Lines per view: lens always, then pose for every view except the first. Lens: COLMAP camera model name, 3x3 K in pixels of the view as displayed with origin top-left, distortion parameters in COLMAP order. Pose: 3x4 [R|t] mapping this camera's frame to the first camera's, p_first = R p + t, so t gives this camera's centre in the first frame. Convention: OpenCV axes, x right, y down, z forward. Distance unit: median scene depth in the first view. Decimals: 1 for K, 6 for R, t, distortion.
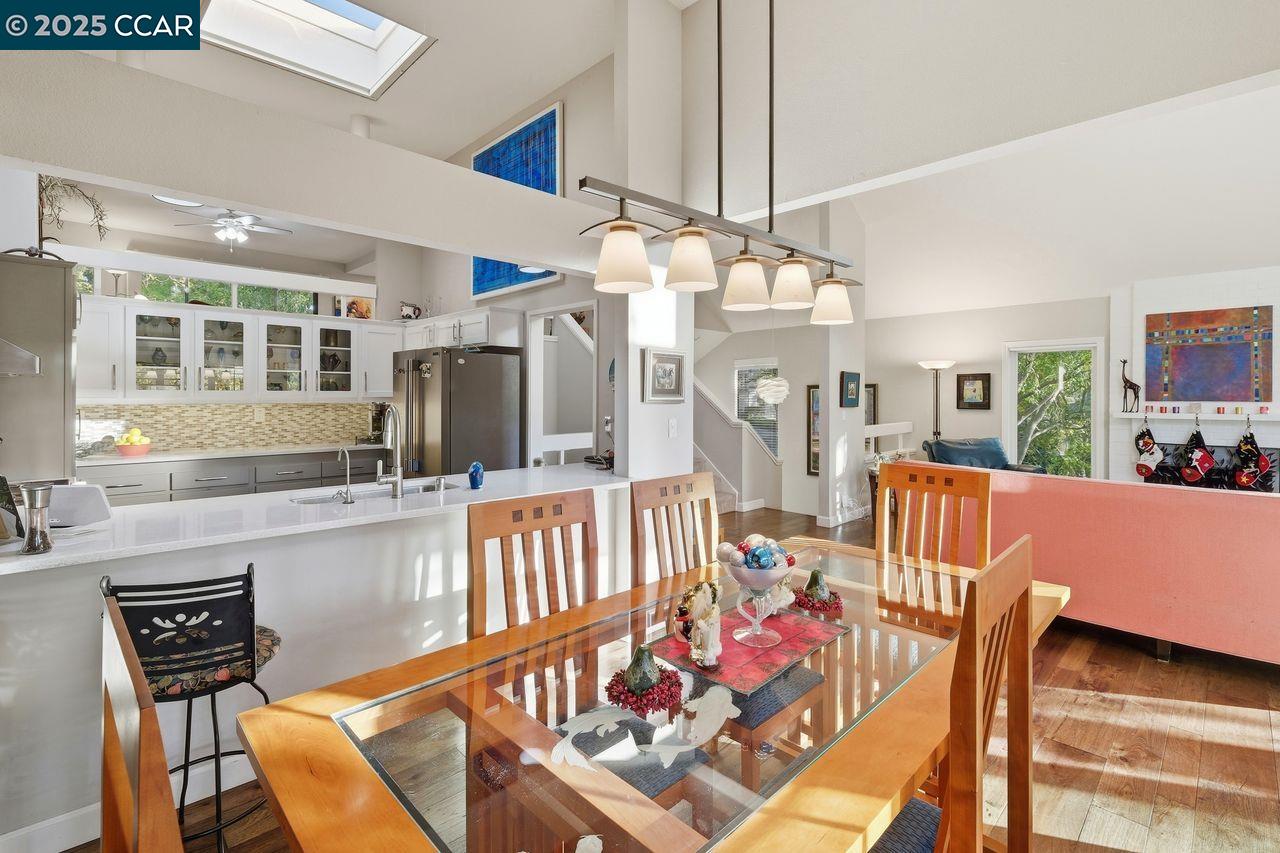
lens RADIAL K [[572.0, 0, 653.9], [0, 572.0, 398.9], [0, 0, 1]] dist [-0.003950, 0.000327]
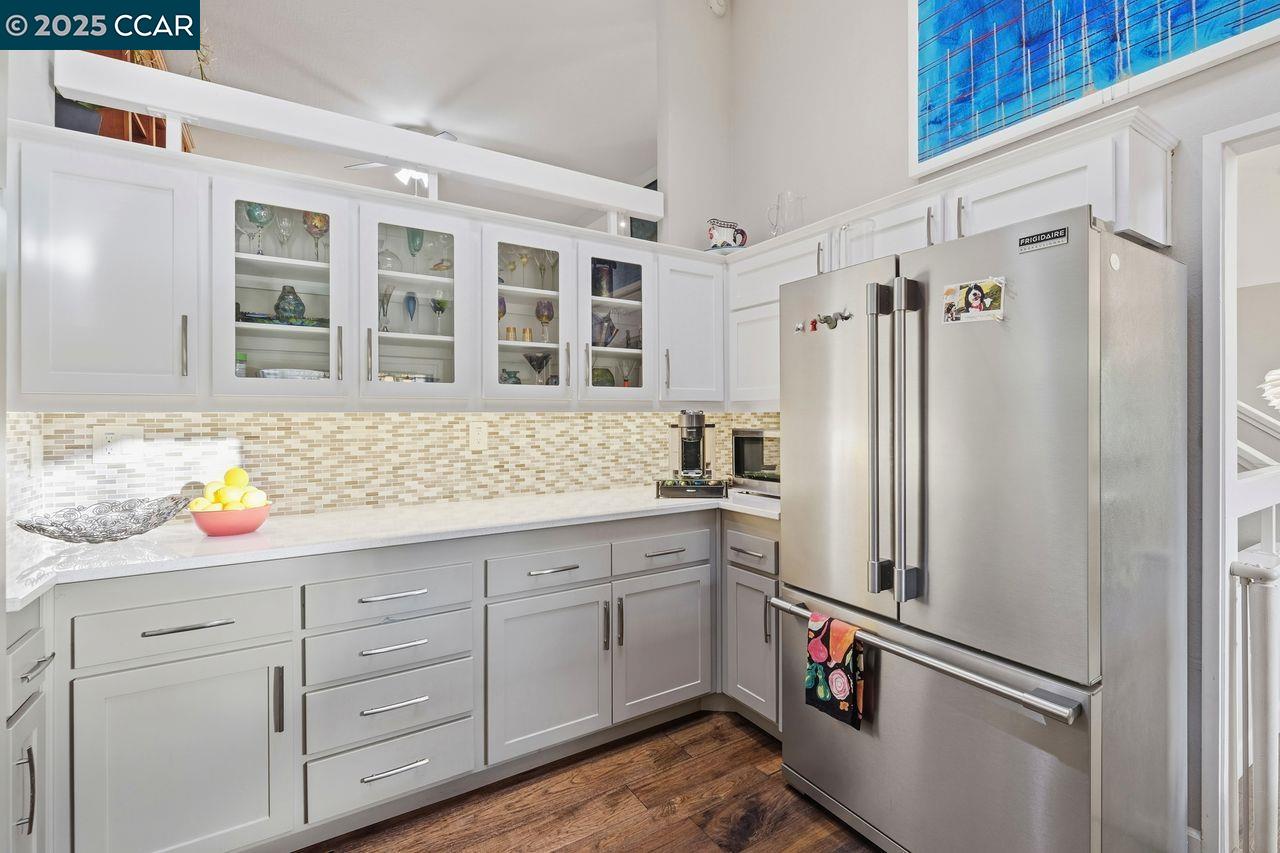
lens RADIAL K [[572.0, 0, 664.0], [0, 572.0, 412.9], [0, 0, 1]] dist [-0.003950, 0.000327]
pose [[0.973923, -0.003247, -0.226854, -0.431181], [0.002615, 0.999992, -0.003085, 0.010275], [0.226862, 0.002412, 0.973924, 0.566474]]
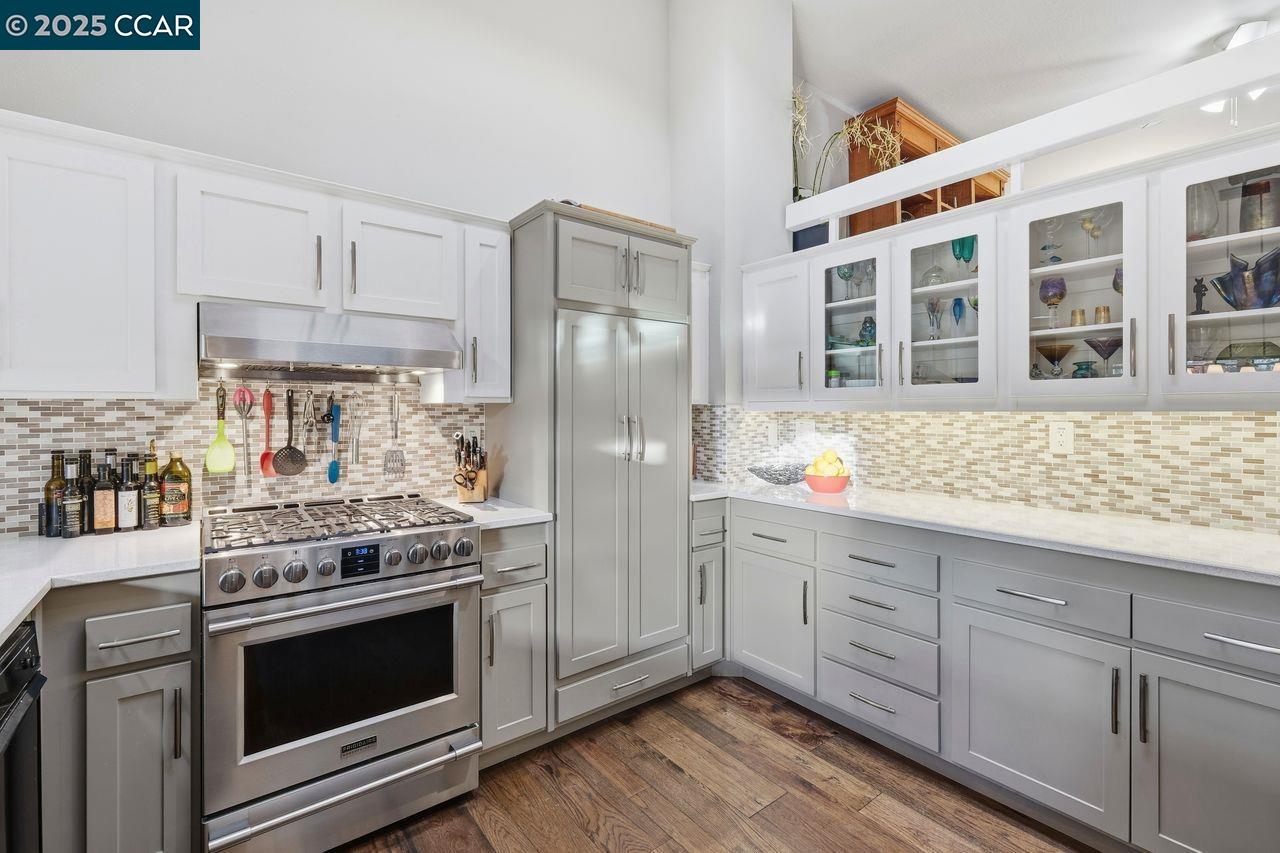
lens RADIAL K [[572.0, 0, 648.9], [0, 572.0, 412.6], [0, 0, 1]] dist [-0.003950, 0.000327]
pose [[-0.131507, 0.001991, -0.991313, -0.221892], [-0.001667, 0.999996, 0.002230, 0.008671], [0.991314, 0.001945, -0.131503, 0.761329]]
